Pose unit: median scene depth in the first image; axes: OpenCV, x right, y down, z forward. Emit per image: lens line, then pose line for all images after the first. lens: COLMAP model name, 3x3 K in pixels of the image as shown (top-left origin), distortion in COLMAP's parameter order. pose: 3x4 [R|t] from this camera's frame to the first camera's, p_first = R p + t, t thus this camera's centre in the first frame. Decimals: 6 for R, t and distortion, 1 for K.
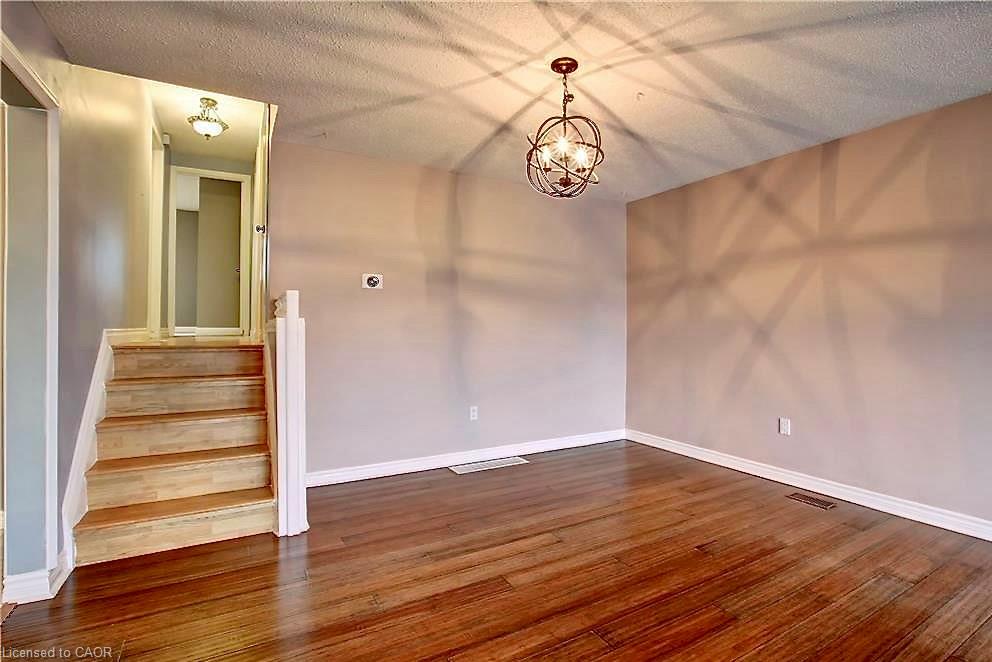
lens RADIAL K [[493.3, 0, 534.9], [0, 493.3, 323.9], [0, 0, 1]] dist [-0.043684, 0.000053]
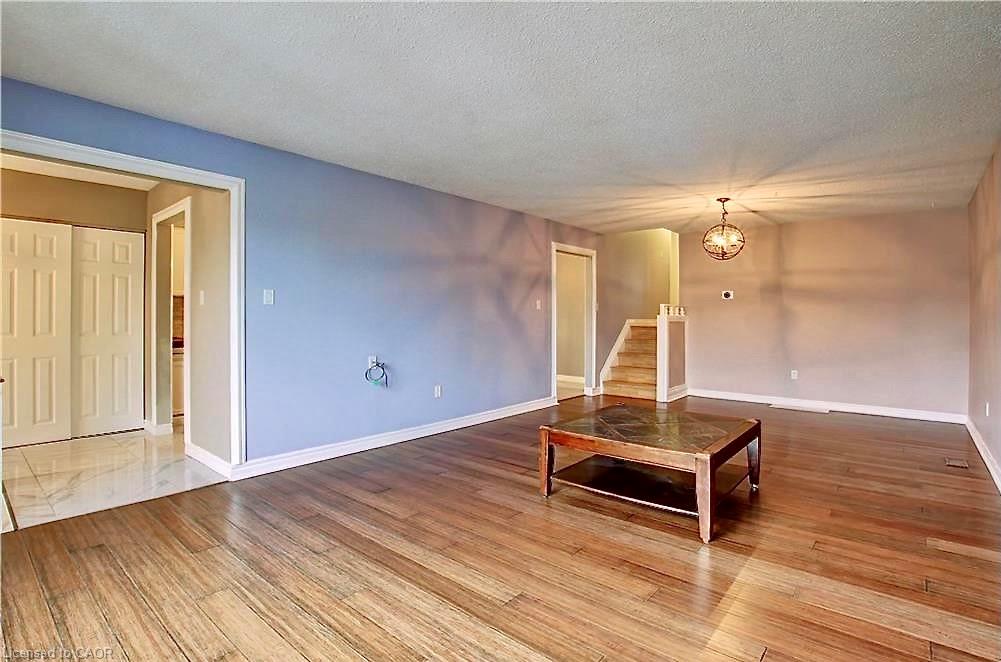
lens RADIAL K [[486.6, 0, 501.2], [0, 486.6, 316.2], [0, 0, 1]] dist [-0.001575, -0.000027]
pose [[0.302015, -0.000661, -0.953303, 1.837097], [-0.000976, 0.999999, -0.001002, -0.003172], [0.953303, 0.001233, 0.302014, -0.609030]]
